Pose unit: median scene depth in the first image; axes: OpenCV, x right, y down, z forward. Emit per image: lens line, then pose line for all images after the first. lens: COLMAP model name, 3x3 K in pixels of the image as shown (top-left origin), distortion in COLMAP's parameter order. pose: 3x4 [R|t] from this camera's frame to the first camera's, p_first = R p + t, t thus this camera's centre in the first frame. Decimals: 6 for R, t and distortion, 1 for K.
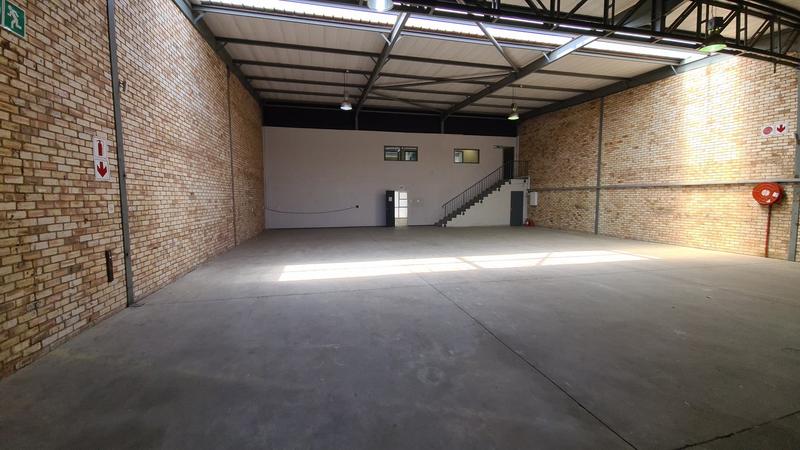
lens RADIAL K [[320.9, 0, 396.8], [0, 320.9, 222.5], [0, 0, 1]] dist [0.014401, -0.012534]
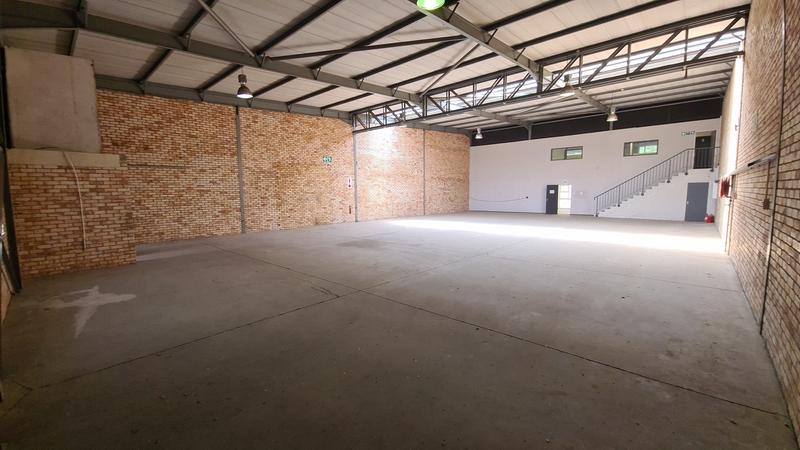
lens RADIAL K [[322.6, 0, 395.8], [0, 322.6, 222.7], [0, 0, 1]] dist [0.011494, -0.007974]
pose [[0.557057, 0.078822, -0.826725, 0.870659], [-0.055816, 0.996788, 0.057427, 0.010189], [0.828596, 0.014154, 0.559667, -0.244293]]
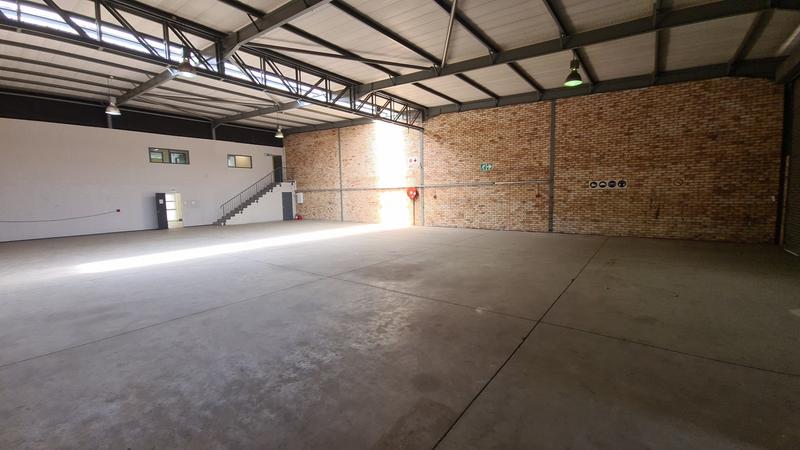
lens RADIAL K [[322.6, 0, 395.8], [0, 322.6, 222.7], [0, 0, 1]] dist [0.011494, -0.007974]
pose [[0.778800, -0.070636, 0.623282, -0.106799], [0.068719, 0.997266, 0.027154, 0.019454], [-0.623496, 0.021683, 0.781526, -0.299873]]
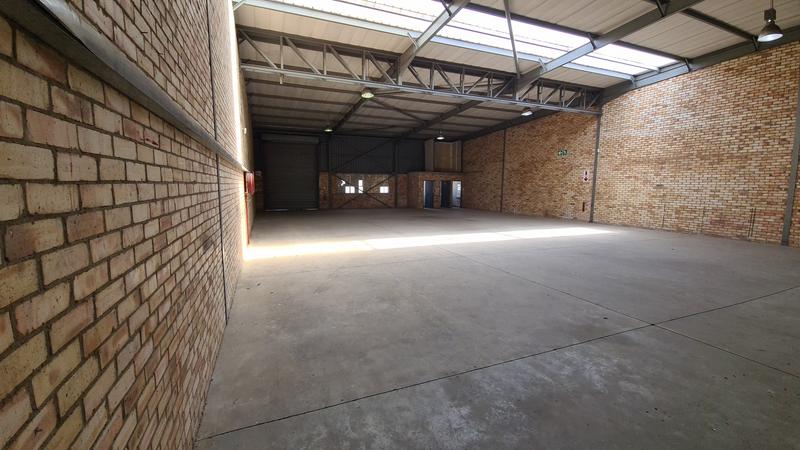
lens RADIAL K [[322.6, 0, 395.8], [0, 322.6, 222.7], [0, 0, 1]] dist [0.011494, -0.007974]
pose [[-0.987602, 0.015809, -0.156184, 0.522605], [-0.014729, 0.981195, 0.192456, -0.107164], [0.156289, 0.192371, -0.968797, 1.296904]]
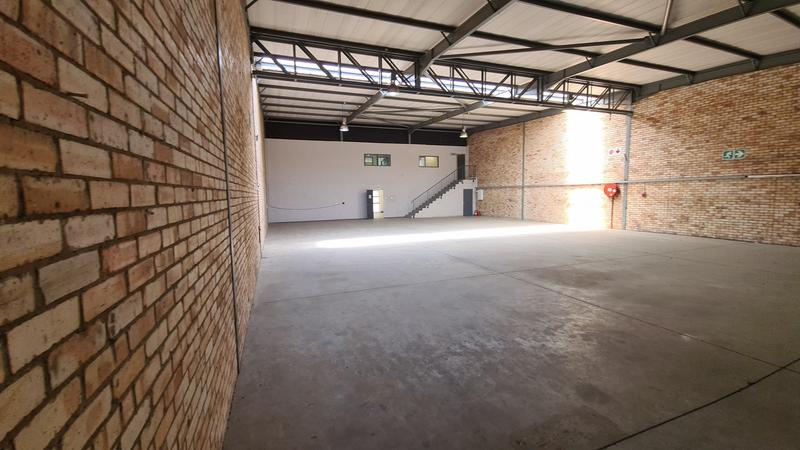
lens RADIAL K [[322.6, 0, 395.8], [0, 322.6, 222.7], [0, 0, 1]] dist [0.011494, -0.007974]
pose [[0.991202, -0.025925, 0.129790, -0.110567], [0.024577, 0.999626, 0.011972, 0.019897], [-0.130052, -0.008677, 0.991469, -0.325839]]
